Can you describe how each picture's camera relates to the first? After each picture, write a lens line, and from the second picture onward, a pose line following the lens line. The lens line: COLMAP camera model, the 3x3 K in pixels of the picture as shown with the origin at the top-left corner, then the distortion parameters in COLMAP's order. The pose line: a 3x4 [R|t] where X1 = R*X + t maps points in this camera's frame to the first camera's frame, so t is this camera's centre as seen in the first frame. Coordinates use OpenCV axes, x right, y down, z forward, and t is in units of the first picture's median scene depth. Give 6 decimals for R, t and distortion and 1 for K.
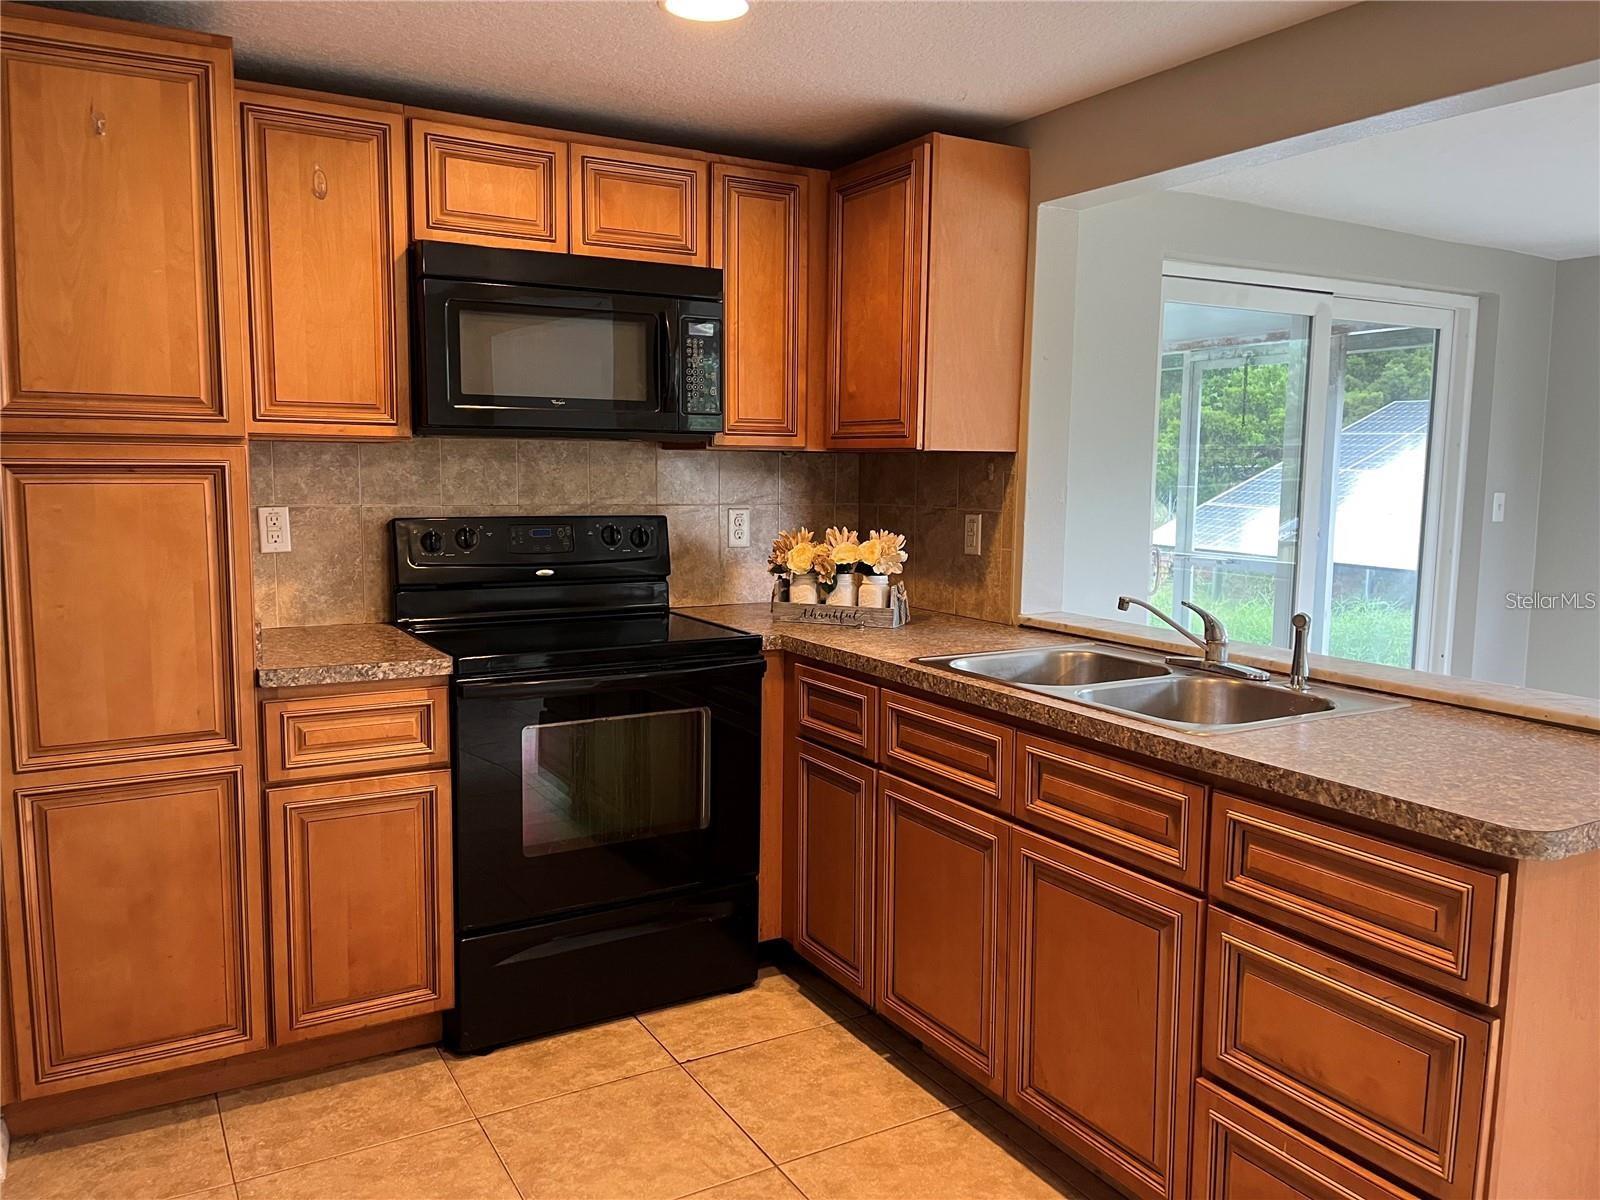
lens RADIAL K [[1216.7, 0, 800.0], [0, 1216.7, 600.0], [0, 0, 1]] dist [0.092909, -0.104764]
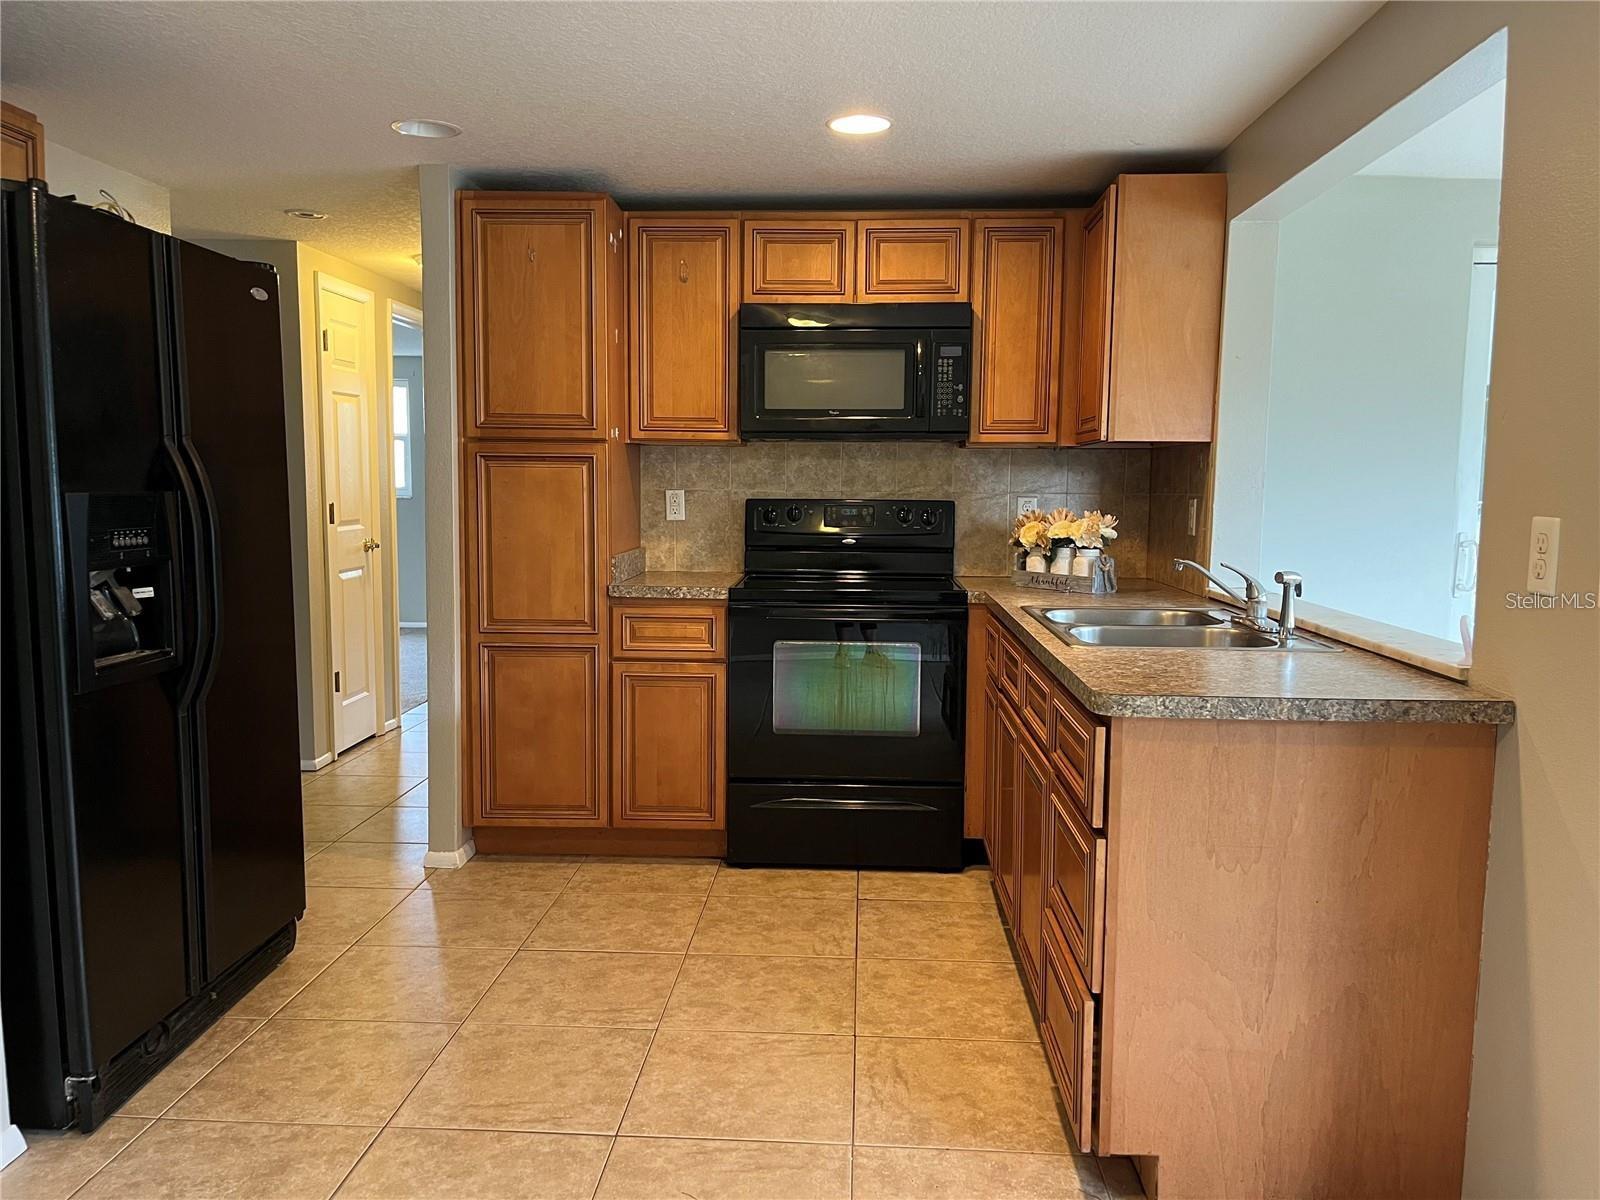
lens RADIAL K [[1202.8, 0, 800.0], [0, 1202.8, 600.0], [0, 0, 1]] dist [0.186402, -0.462568]
pose [[0.840522, 0.050432, -0.539424, 0.507923], [-0.062015, 0.998070, -0.003318, 0.054628], [0.538216, 0.036241, 0.842027, -0.150710]]
